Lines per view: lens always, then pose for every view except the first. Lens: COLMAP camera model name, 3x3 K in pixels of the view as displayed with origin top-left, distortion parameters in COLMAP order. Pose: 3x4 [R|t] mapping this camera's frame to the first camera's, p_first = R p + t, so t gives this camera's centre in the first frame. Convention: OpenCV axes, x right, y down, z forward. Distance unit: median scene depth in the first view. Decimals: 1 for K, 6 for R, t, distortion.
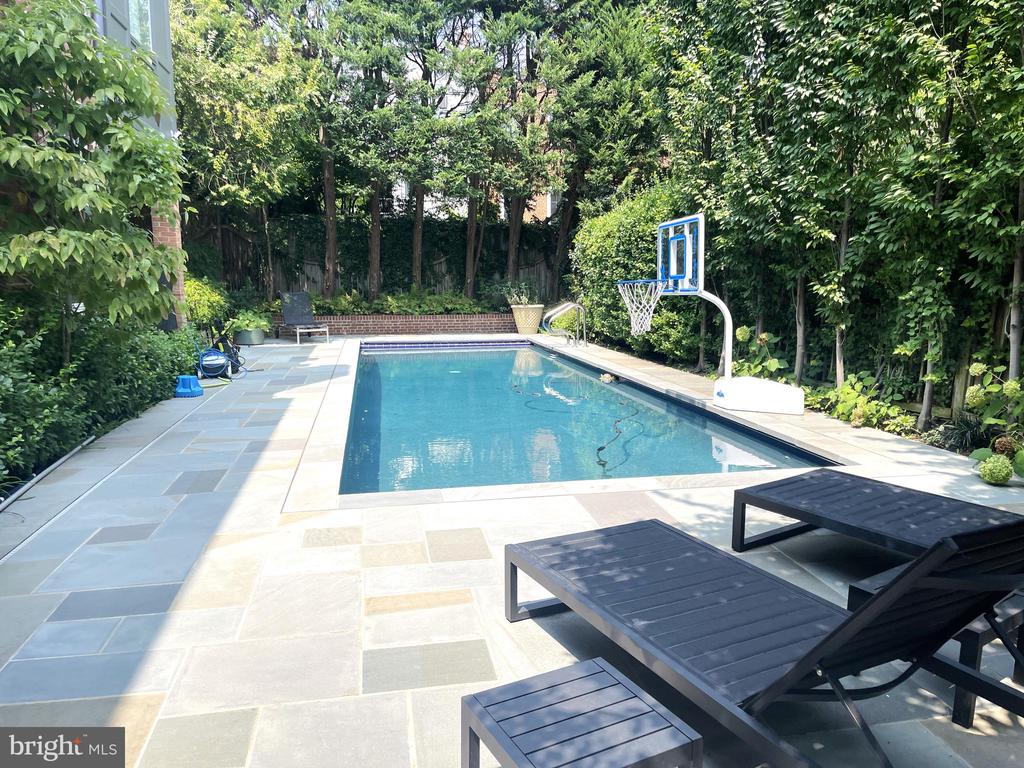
lens RADIAL K [[775.1, 0, 528.0], [0, 775.1, 401.8], [0, 0, 1]] dist [0.041461, -0.036144]
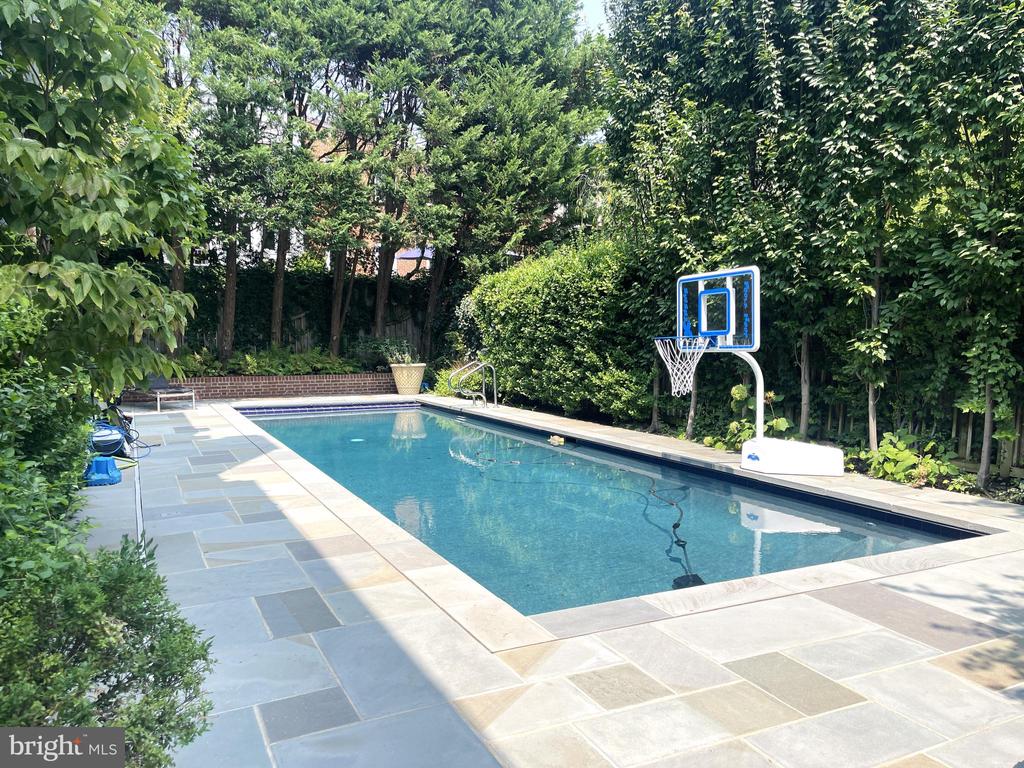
lens RADIAL K [[775.1, 0, 515.8], [0, 775.1, 404.0], [0, 0, 1]] dist [0.041461, -0.036144]
pose [[0.967013, -0.018990, 0.254018, -0.149330], [0.037161, 0.997066, -0.066927, -0.011952], [-0.252001, 0.074158, 0.964881, 0.089083]]
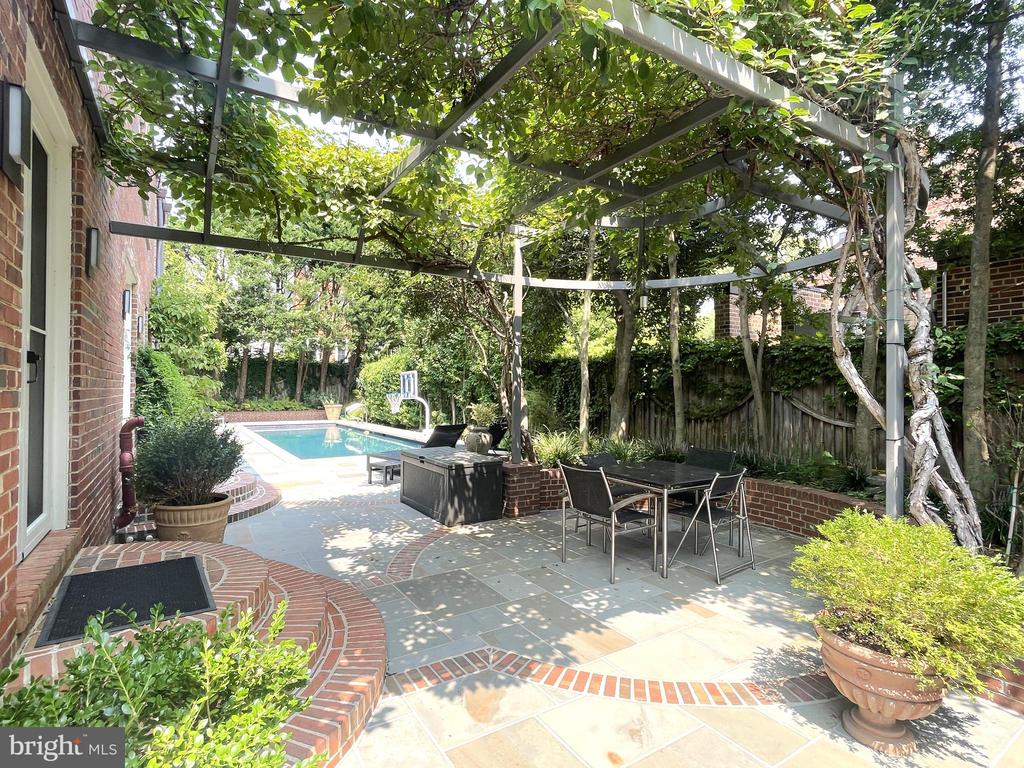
lens RADIAL K [[515.5, 0, 514.1], [0, 515.5, 385.0], [0, 0, 1]] dist [-0.003751, -0.000227]
pose [[0.929620, 0.009873, 0.368387, -0.072433], [0.052202, 0.986033, -0.158156, 0.066817], [-0.364803, 0.166256, 0.916121, -0.446776]]
